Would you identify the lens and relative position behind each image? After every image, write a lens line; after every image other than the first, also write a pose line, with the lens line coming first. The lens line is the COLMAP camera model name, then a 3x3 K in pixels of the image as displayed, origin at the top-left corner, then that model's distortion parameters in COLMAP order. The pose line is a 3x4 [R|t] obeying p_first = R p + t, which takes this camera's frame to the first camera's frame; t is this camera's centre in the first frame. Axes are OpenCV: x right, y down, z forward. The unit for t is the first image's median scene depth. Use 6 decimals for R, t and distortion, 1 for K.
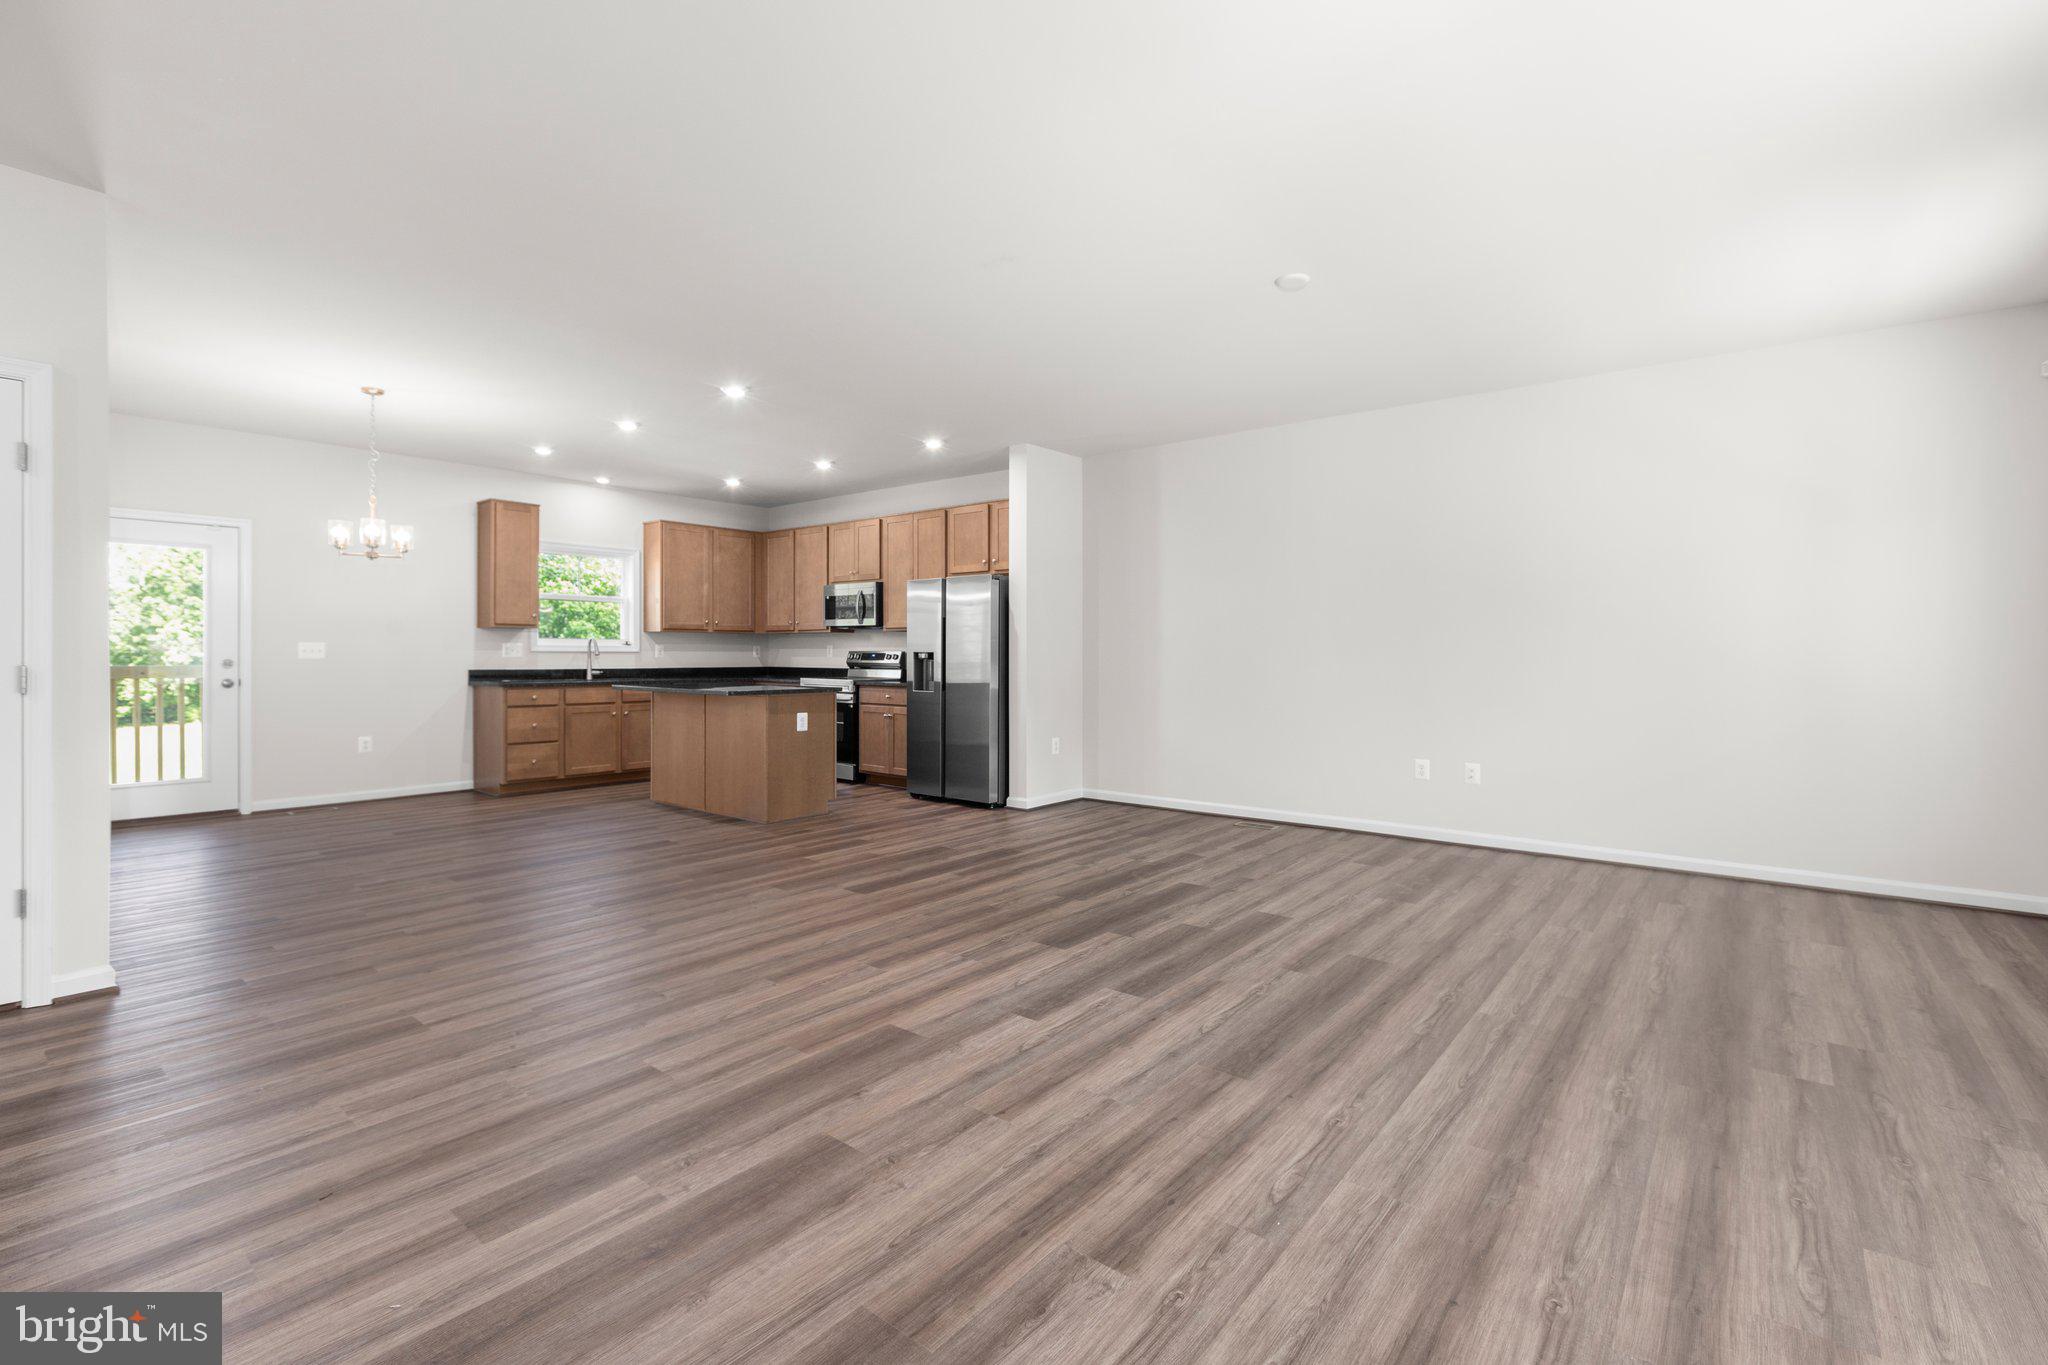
lens RADIAL K [[904.2, 0, 1028.5], [0, 904.2, 659.0], [0, 0, 1]] dist [-0.000876, -0.000834]
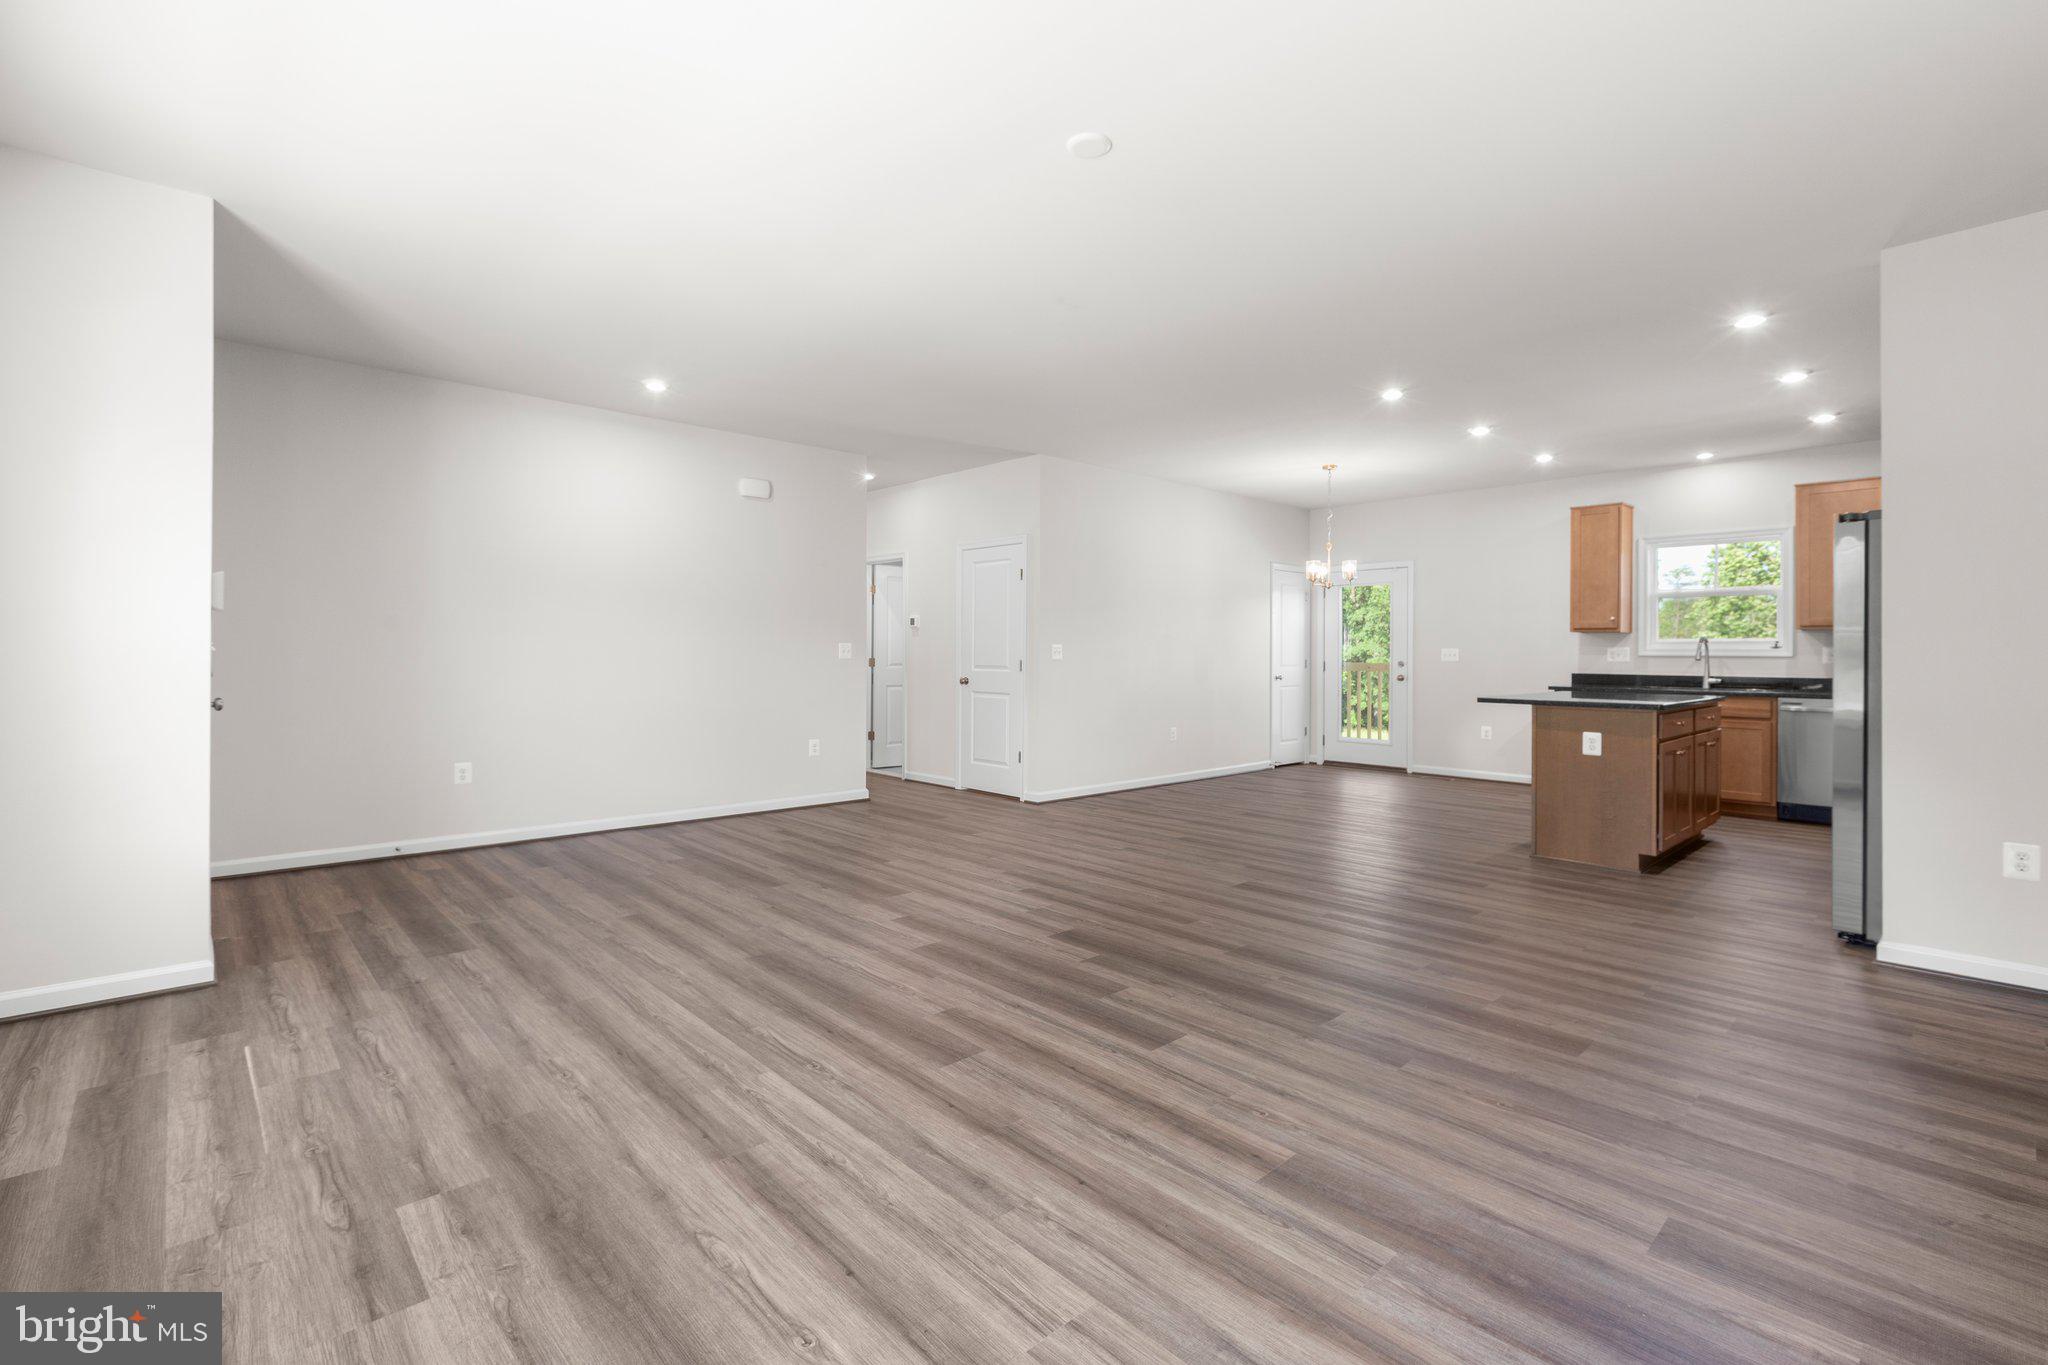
lens RADIAL K [[907.6, 0, 1030.6], [0, 907.6, 649.5], [0, 0, 1]] dist [0.000986, 0.000634]
pose [[-0.135621, -0.007723, -0.990731, 0.598542], [-0.010727, 0.999922, -0.006326, -0.002624], [0.990703, 0.009770, -0.135693, 0.615814]]
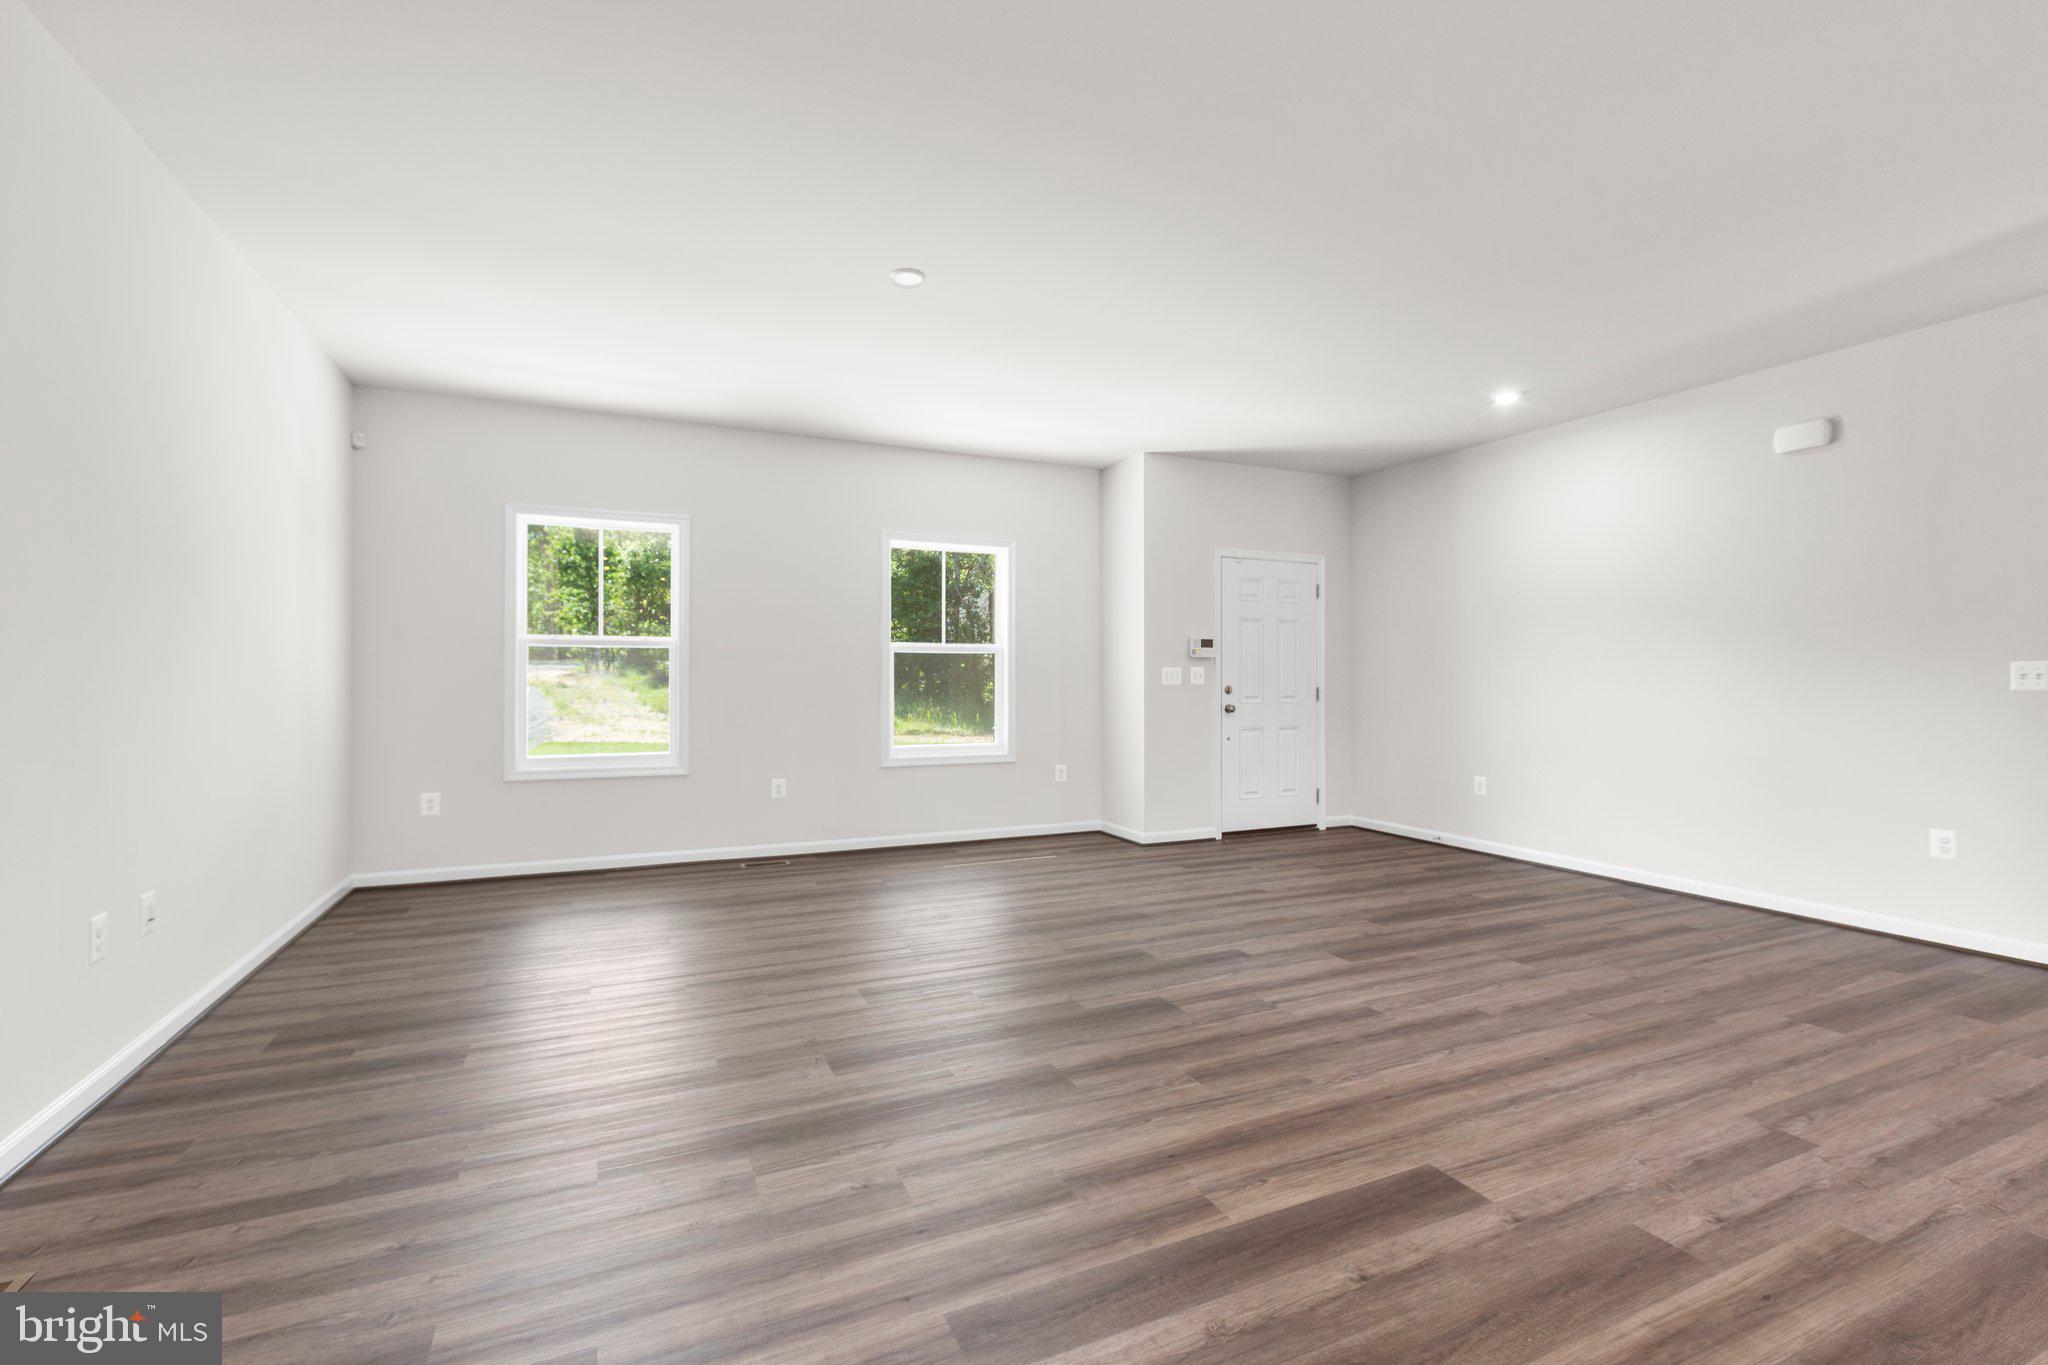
lens RADIAL K [[916.2, 0, 1029.3], [0, 916.2, 672.1], [0, 0, 1]] dist [-0.002297, -0.000210]
pose [[-0.898542, -0.002922, 0.438878, -0.137206], [-0.003772, 0.999992, -0.001066, -0.004733], [-0.438872, -0.002613, -0.898546, 1.044144]]
